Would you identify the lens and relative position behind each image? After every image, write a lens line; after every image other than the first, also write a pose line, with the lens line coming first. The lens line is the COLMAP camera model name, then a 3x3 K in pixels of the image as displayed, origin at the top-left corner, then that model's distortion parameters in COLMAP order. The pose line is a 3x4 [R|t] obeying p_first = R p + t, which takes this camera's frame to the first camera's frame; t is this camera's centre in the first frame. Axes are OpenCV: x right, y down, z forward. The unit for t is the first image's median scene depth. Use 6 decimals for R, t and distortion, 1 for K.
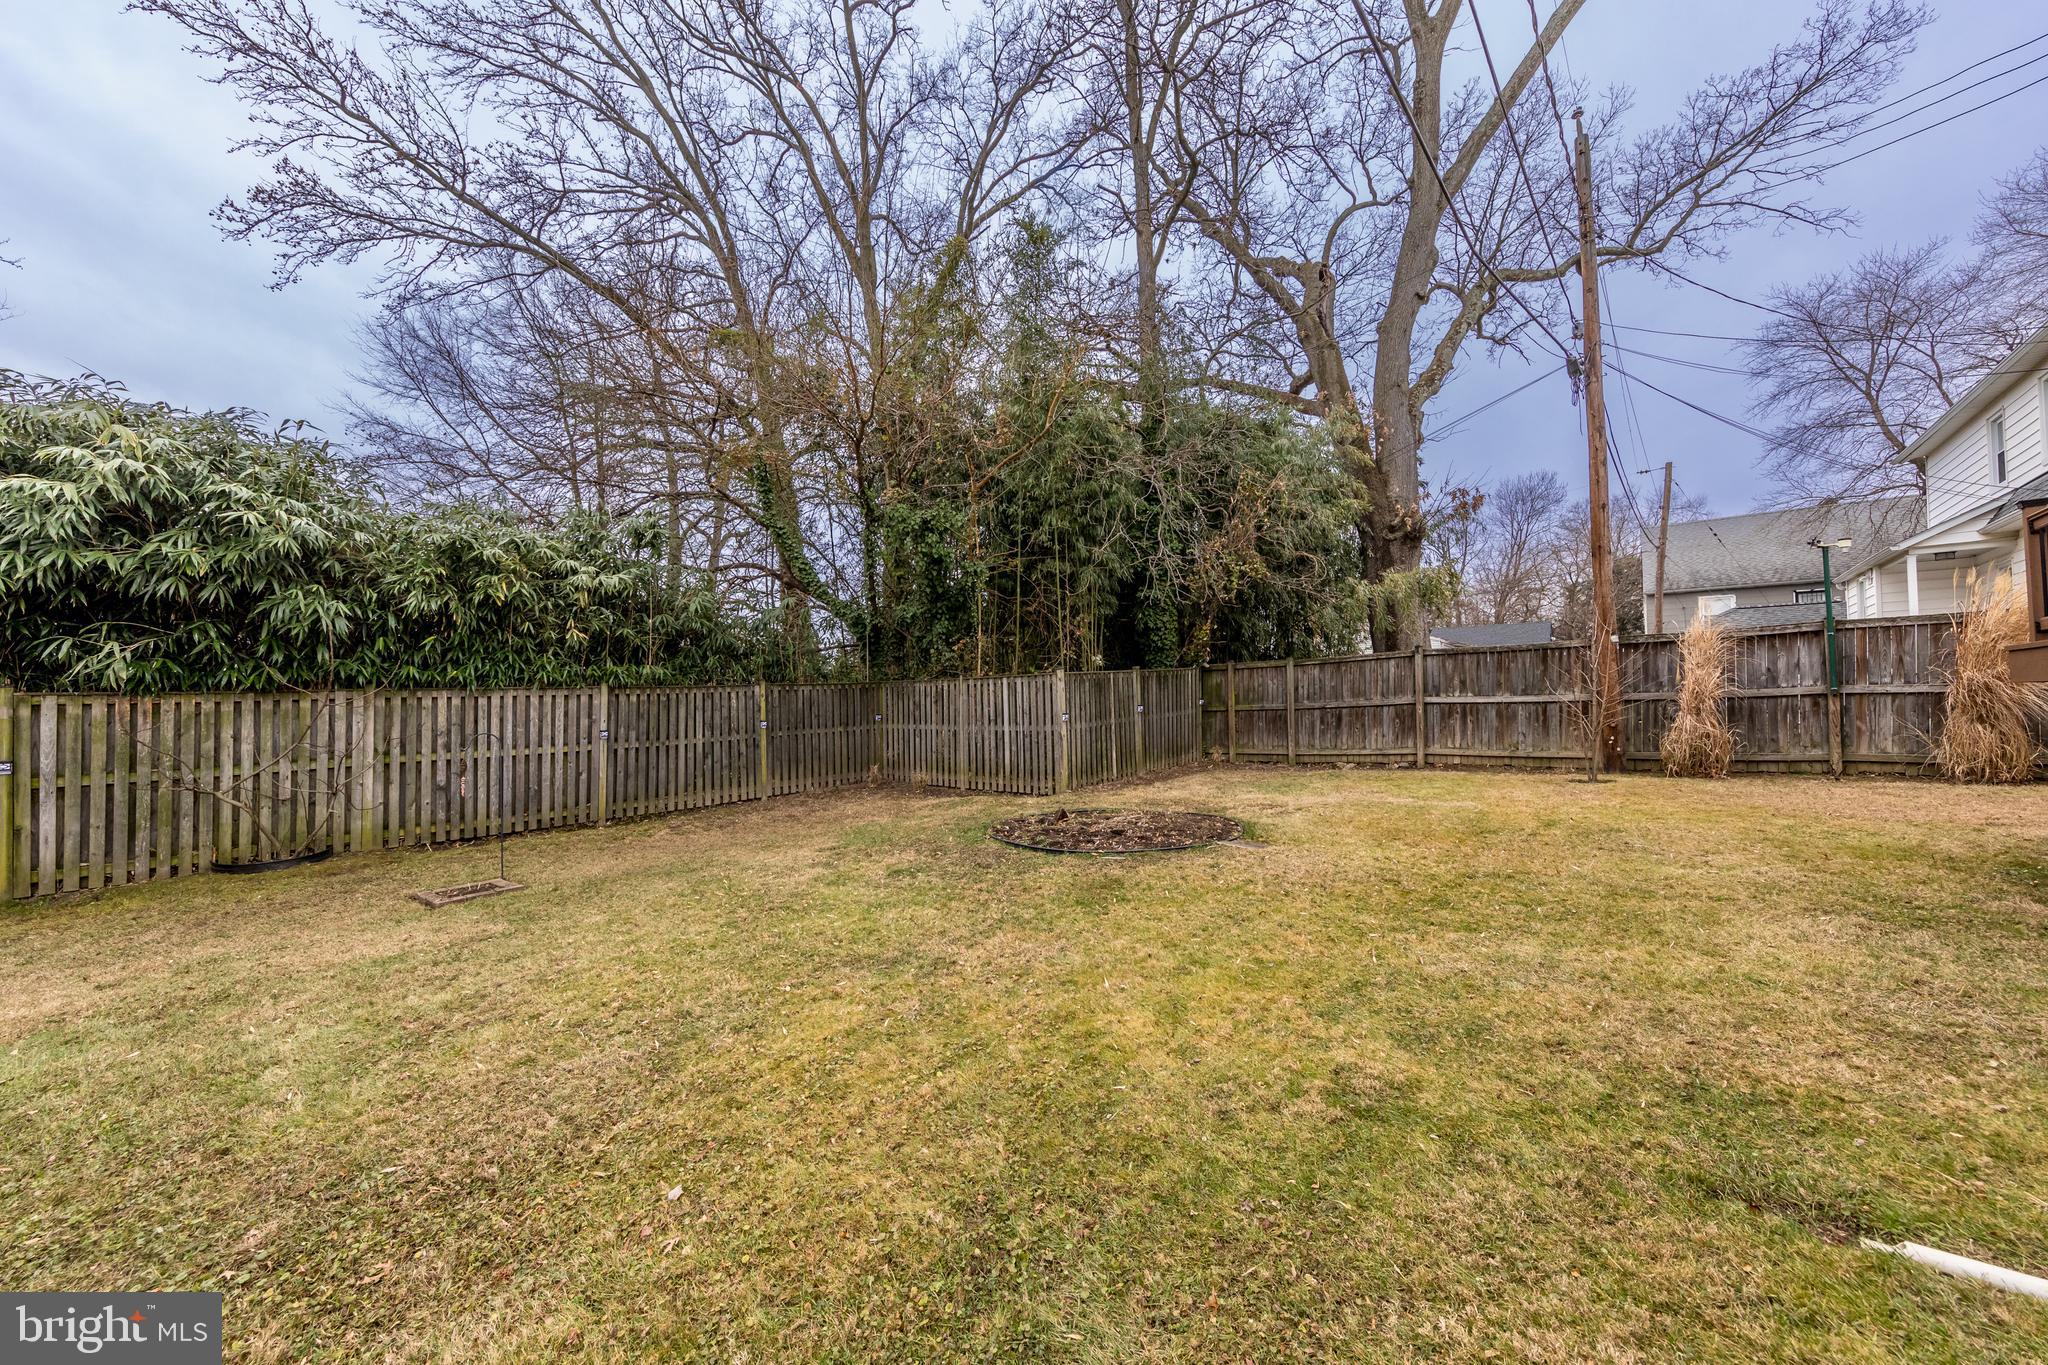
lens RADIAL K [[775.3, 0, 1043.3], [0, 775.3, 677.1], [0, 0, 1]] dist [0.003398, 0.000135]
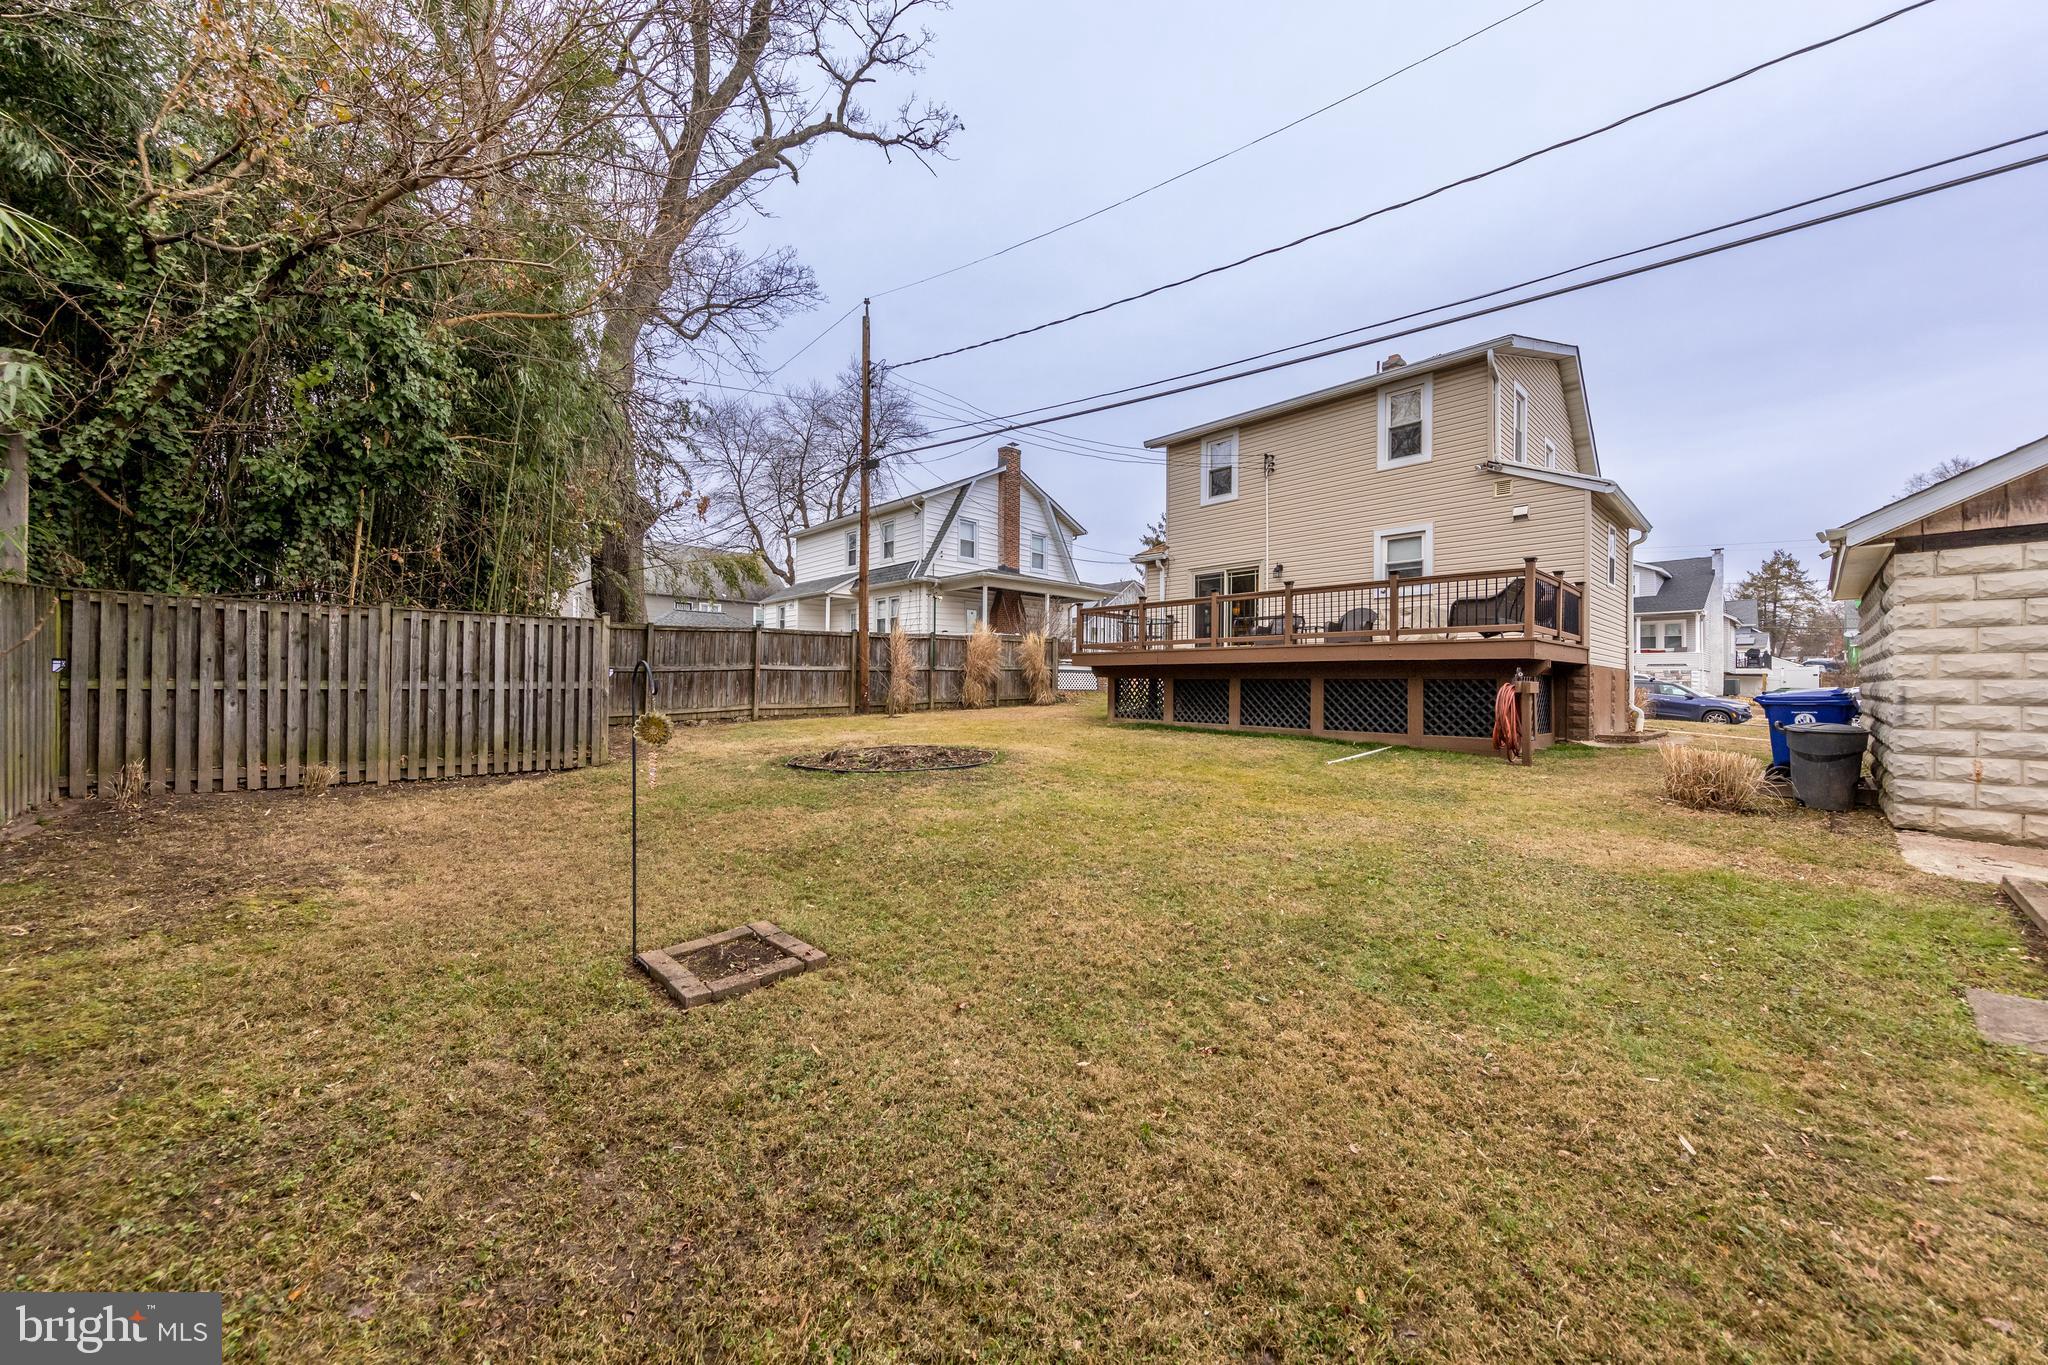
lens RADIAL K [[775.3, 0, 1023.2], [0, 775.3, 684.2], [0, 0, 1]] dist [0.003398, 0.000135]
pose [[0.058925, 0.013250, 0.998174, -0.782348], [-0.040258, 0.999130, -0.010886, 0.055132], [-0.997450, -0.039543, 0.059407, 0.489828]]
